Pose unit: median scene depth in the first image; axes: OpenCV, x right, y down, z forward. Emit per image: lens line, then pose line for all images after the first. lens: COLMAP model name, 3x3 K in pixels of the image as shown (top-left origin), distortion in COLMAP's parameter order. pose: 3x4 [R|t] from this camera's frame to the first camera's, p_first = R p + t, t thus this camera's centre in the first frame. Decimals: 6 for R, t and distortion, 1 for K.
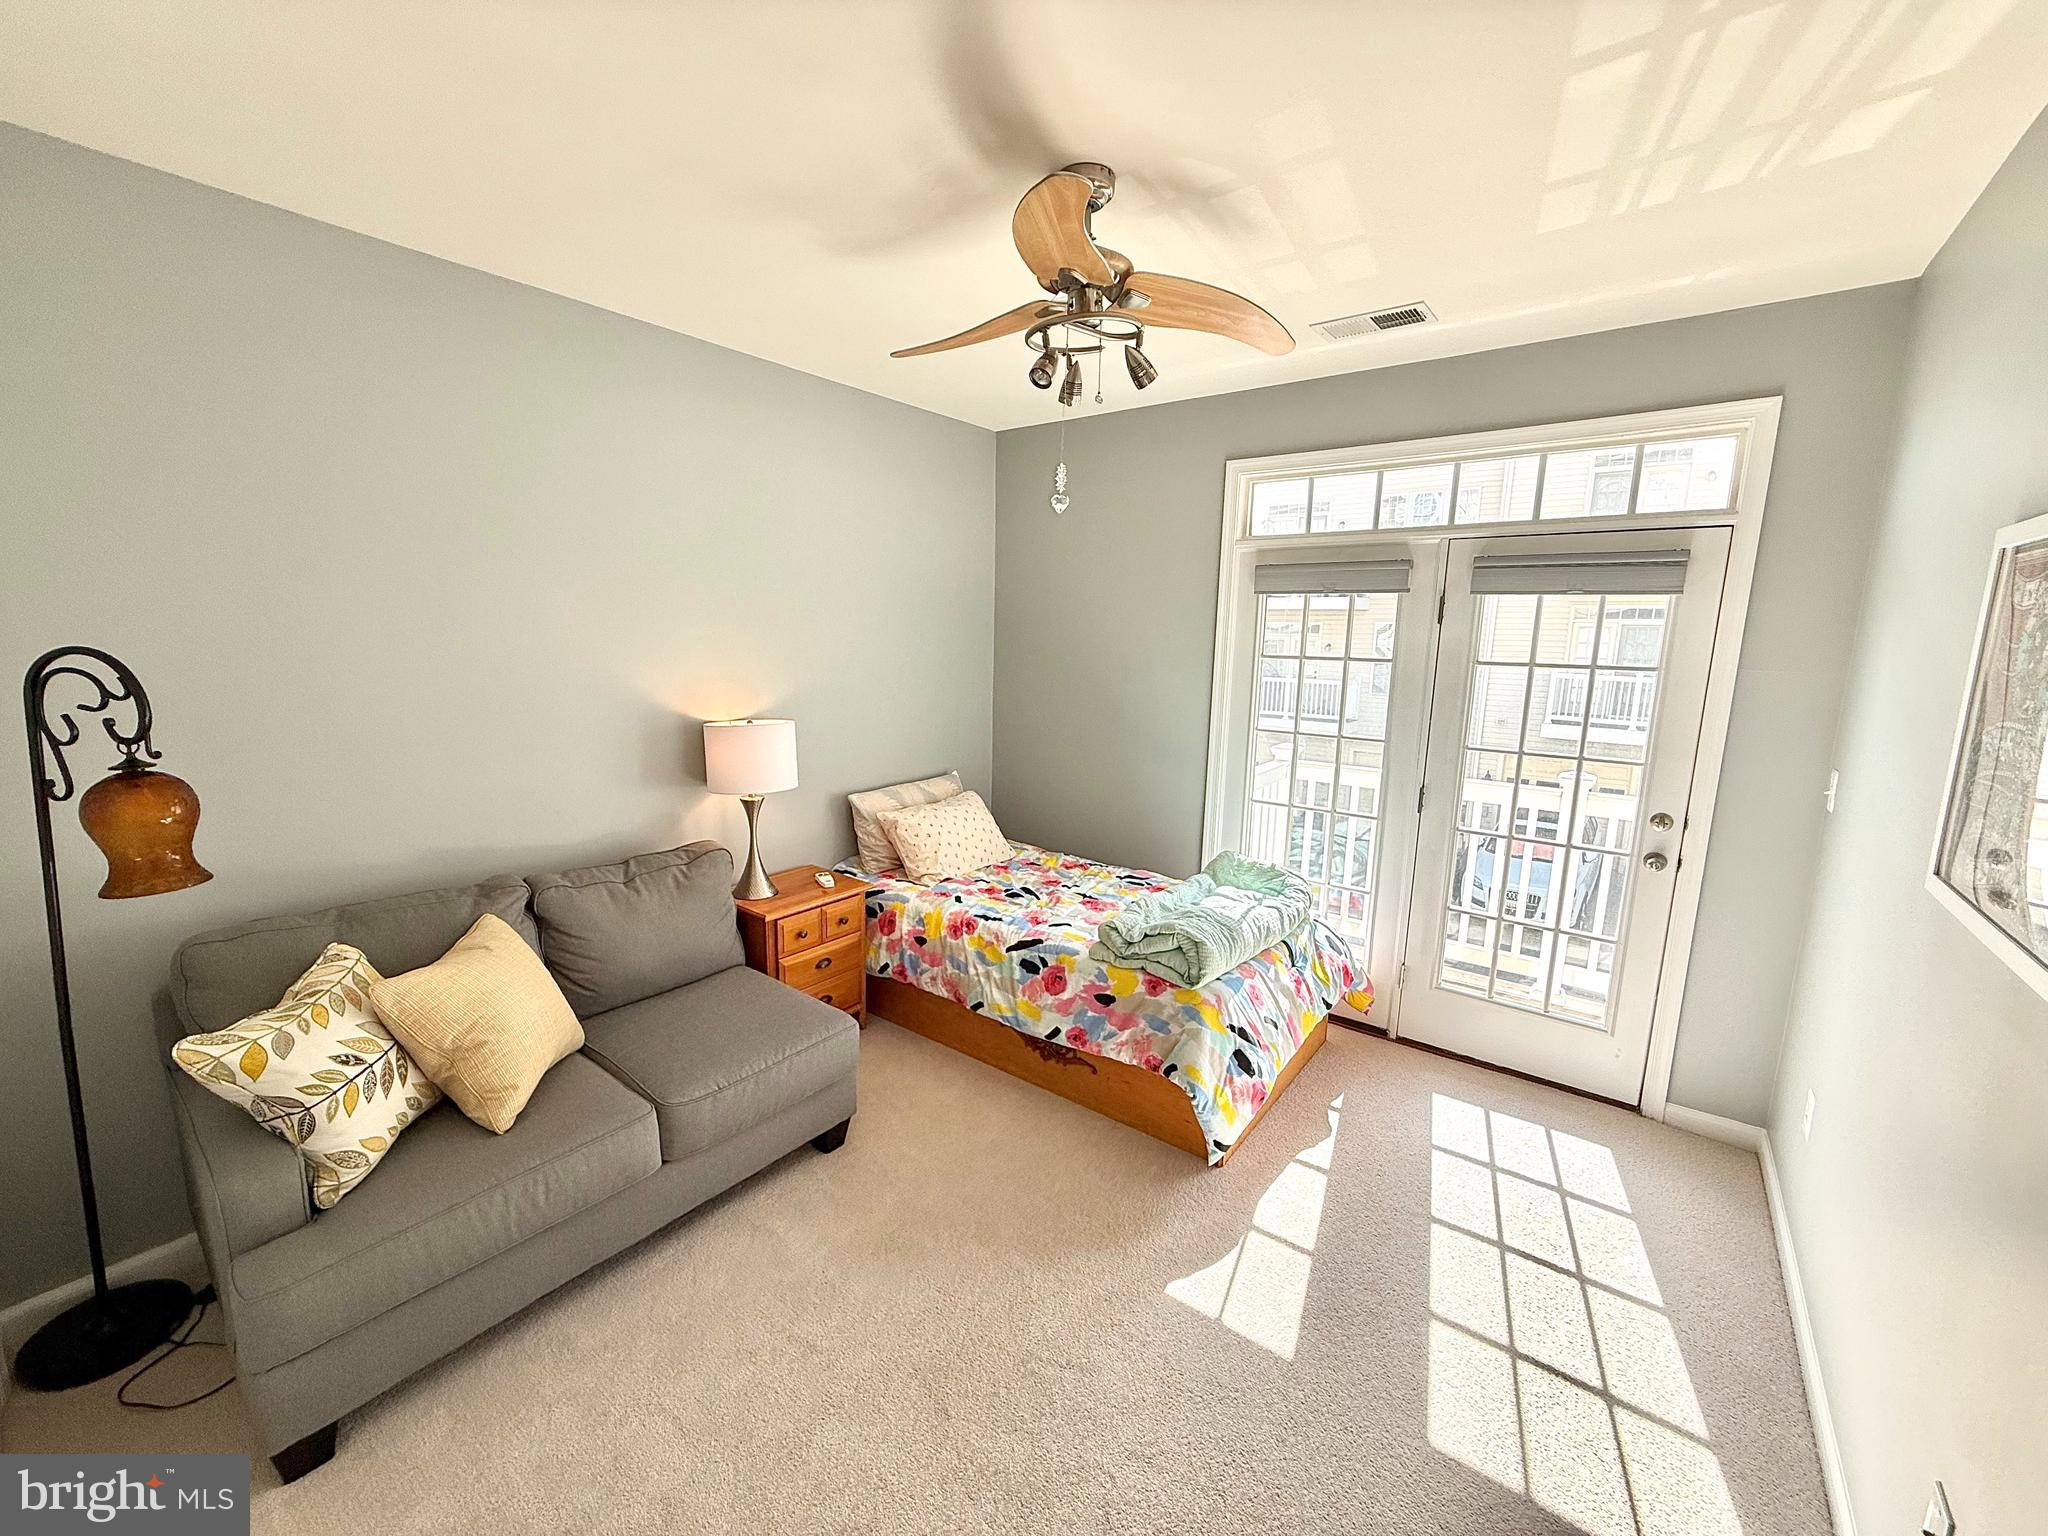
lens RADIAL K [[816.5, 0, 1015.7], [0, 816.5, 768.2], [0, 0, 1]] dist [0.000025, 0.000106]
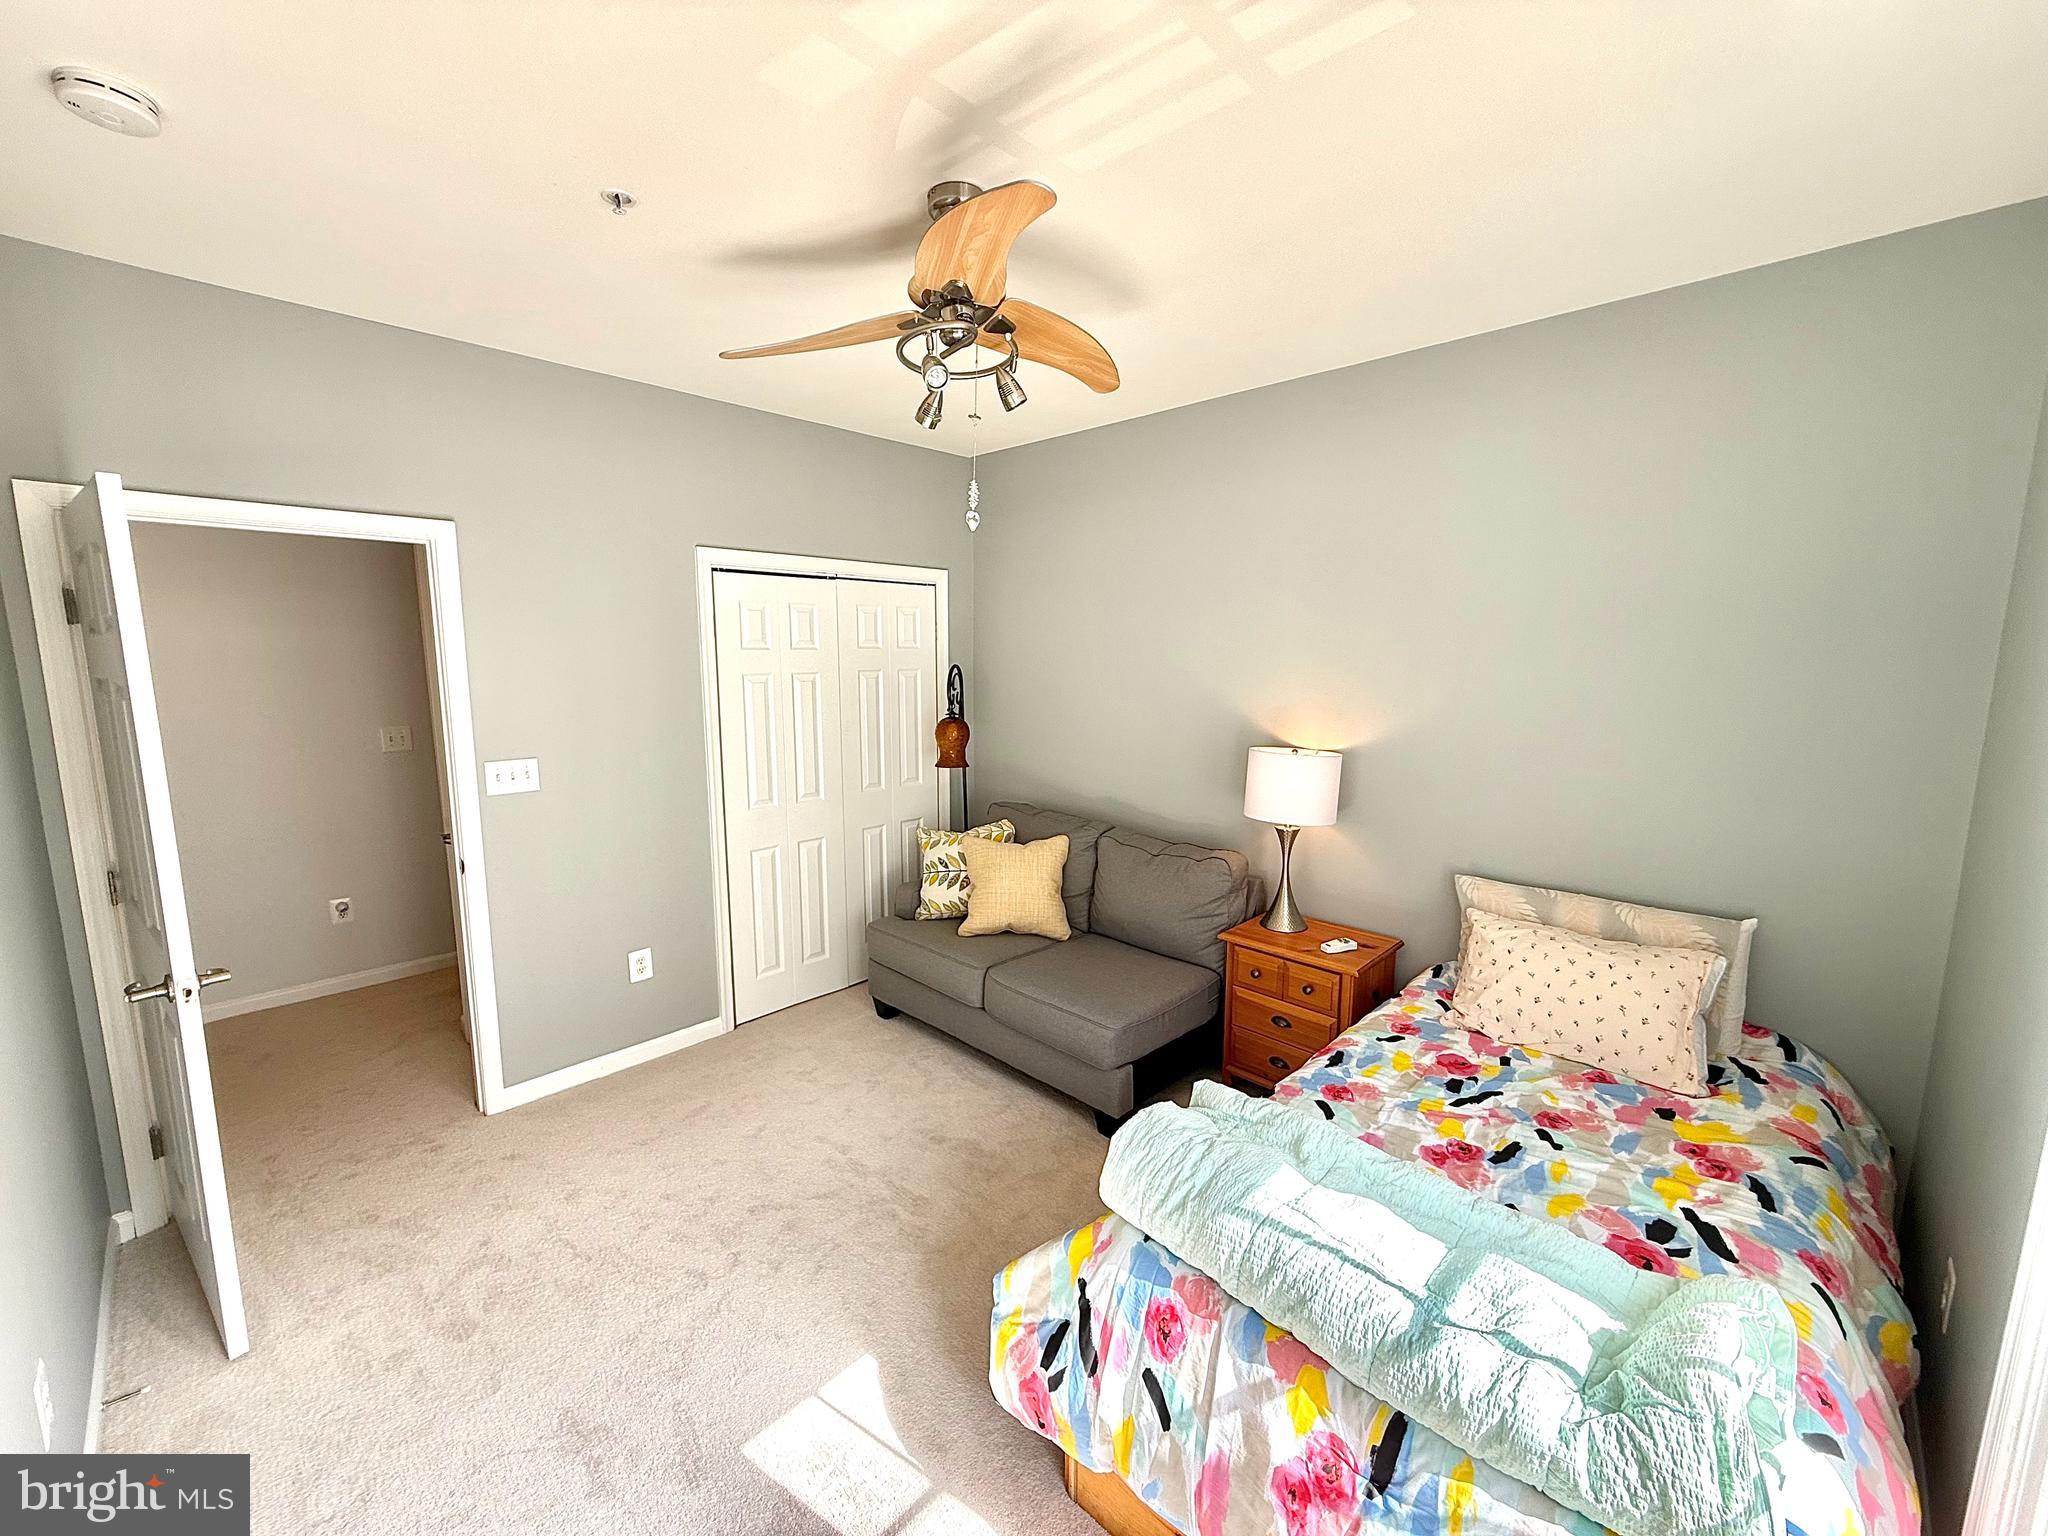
lens RADIAL K [[816.5, 0, 1015.7], [0, 816.5, 768.2], [0, 0, 1]] dist [0.000025, 0.000106]
pose [[-0.119788, 0.121412, -0.985348, 0.647822], [-0.170132, 0.975302, 0.140857, -0.111641], [0.978113, 0.184512, -0.096174, 0.732840]]
